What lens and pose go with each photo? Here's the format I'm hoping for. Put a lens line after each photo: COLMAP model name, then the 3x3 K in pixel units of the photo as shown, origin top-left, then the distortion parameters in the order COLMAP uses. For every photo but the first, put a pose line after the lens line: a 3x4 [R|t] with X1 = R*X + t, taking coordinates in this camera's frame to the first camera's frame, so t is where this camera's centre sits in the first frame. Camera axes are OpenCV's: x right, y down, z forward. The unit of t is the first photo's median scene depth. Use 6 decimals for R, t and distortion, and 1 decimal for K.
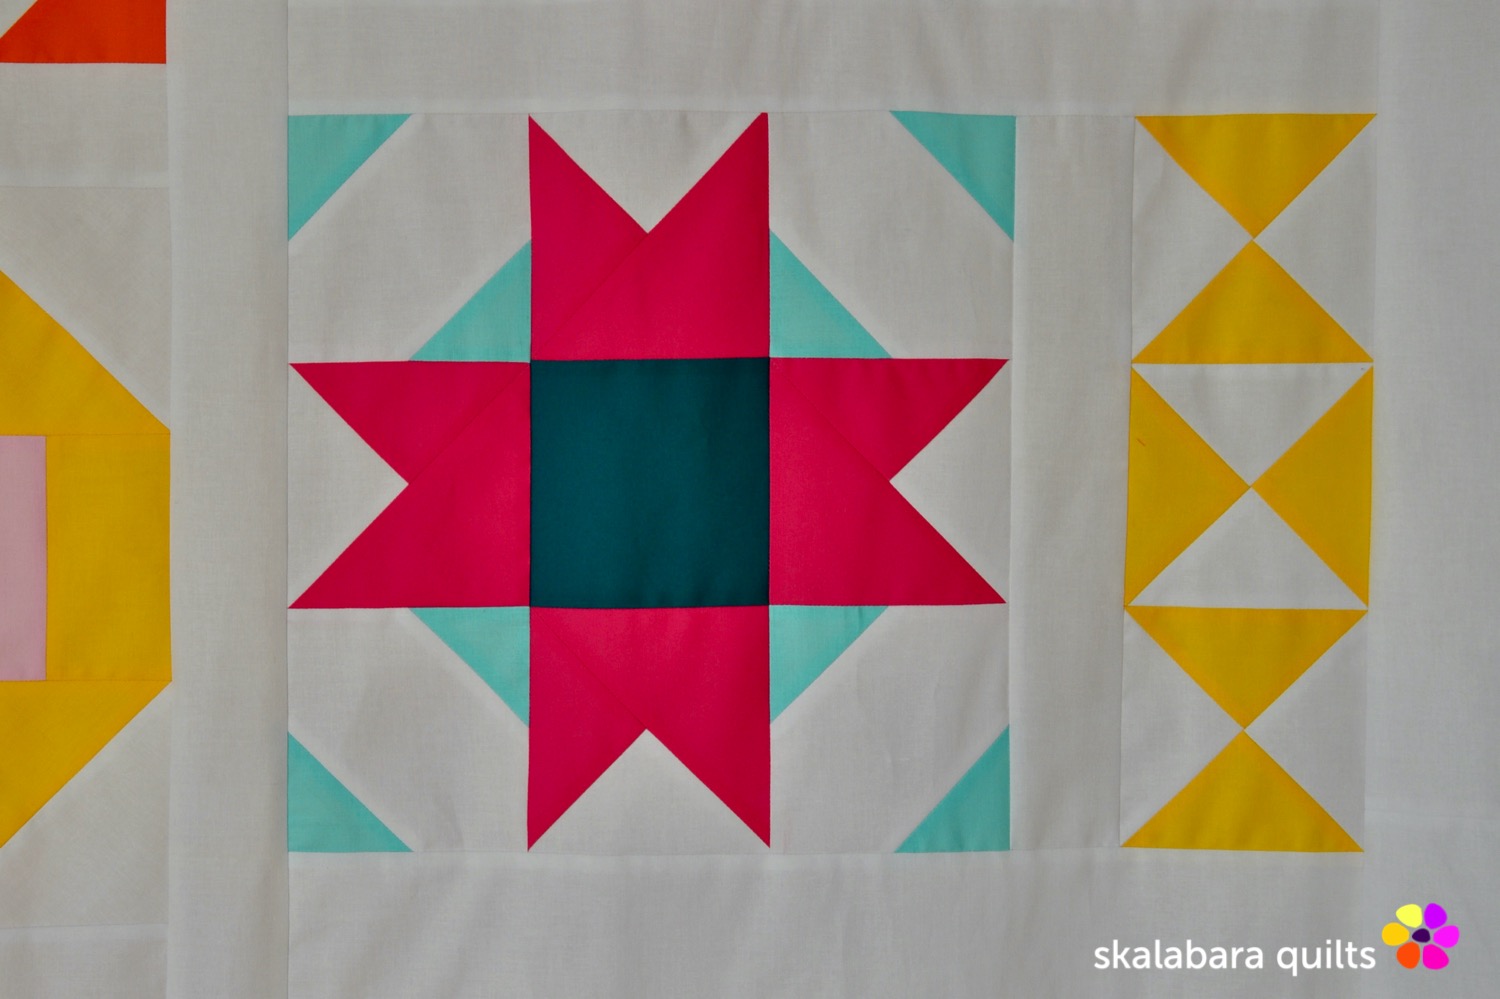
lens RADIAL K [[2120.5, 0, 750.1], [0, 2120.5, 505.6], [0, 0, 1]] dist [0.092702, 0.000000]
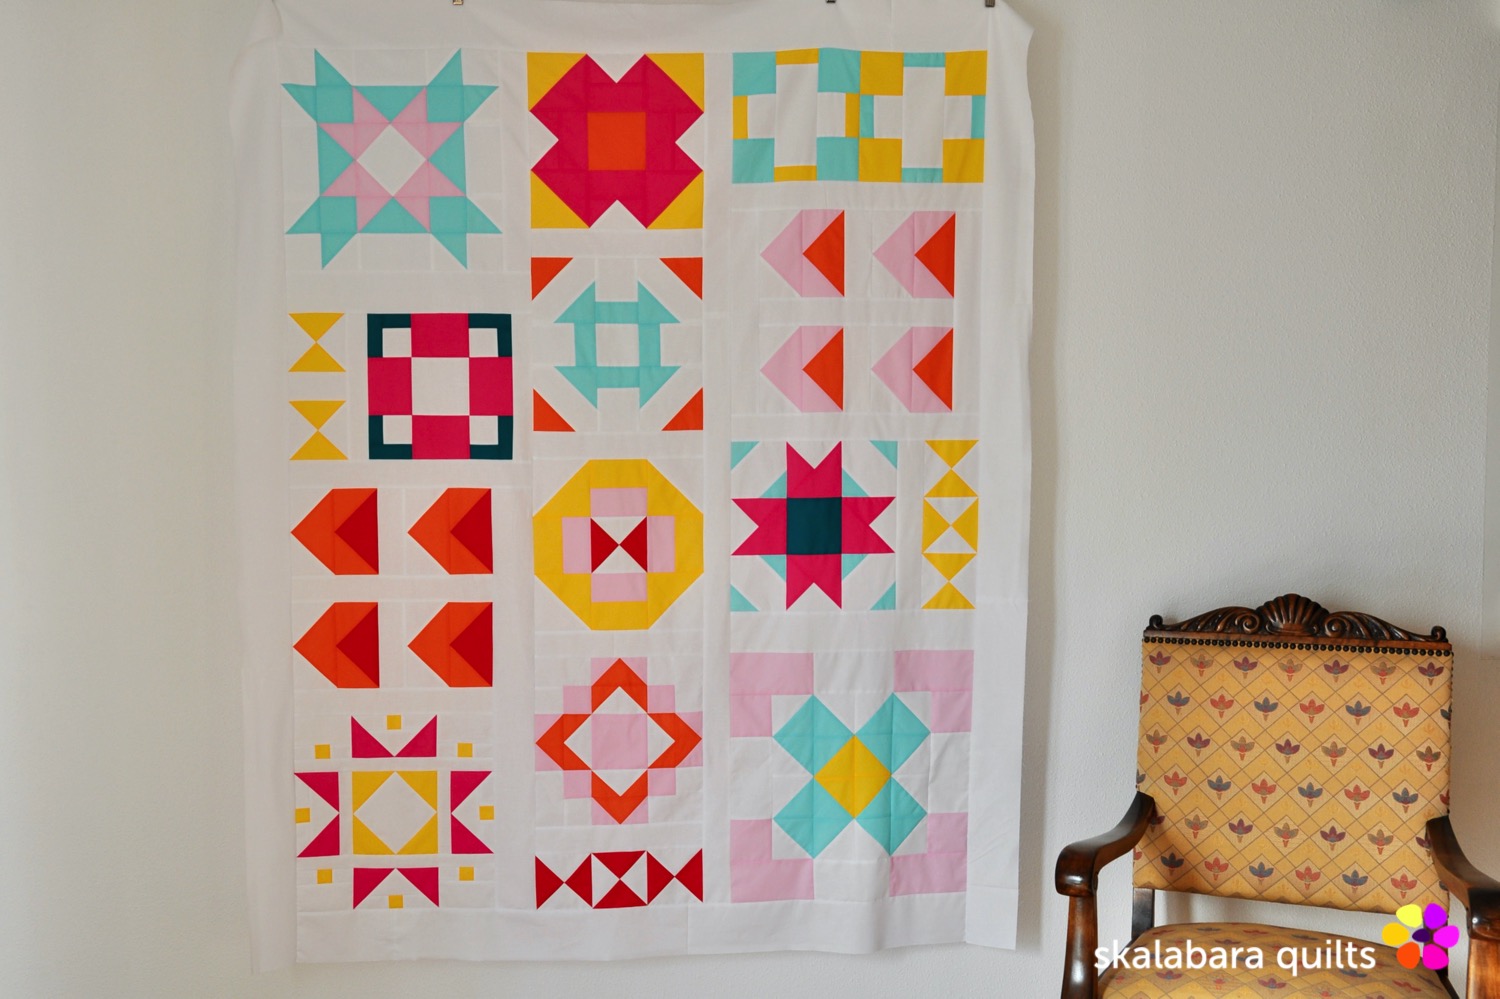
lens RADIAL K [[1517.9, 0, 754.4], [0, 1517.9, 491.9], [0, 0, 1]] dist [0.001556, 0.000000]
pose [[0.996707, -0.005128, 0.080925, -0.417401], [0.001602, 0.999049, 0.043579, -0.214691], [-0.081072, -0.043306, 0.995767, -2.062458]]
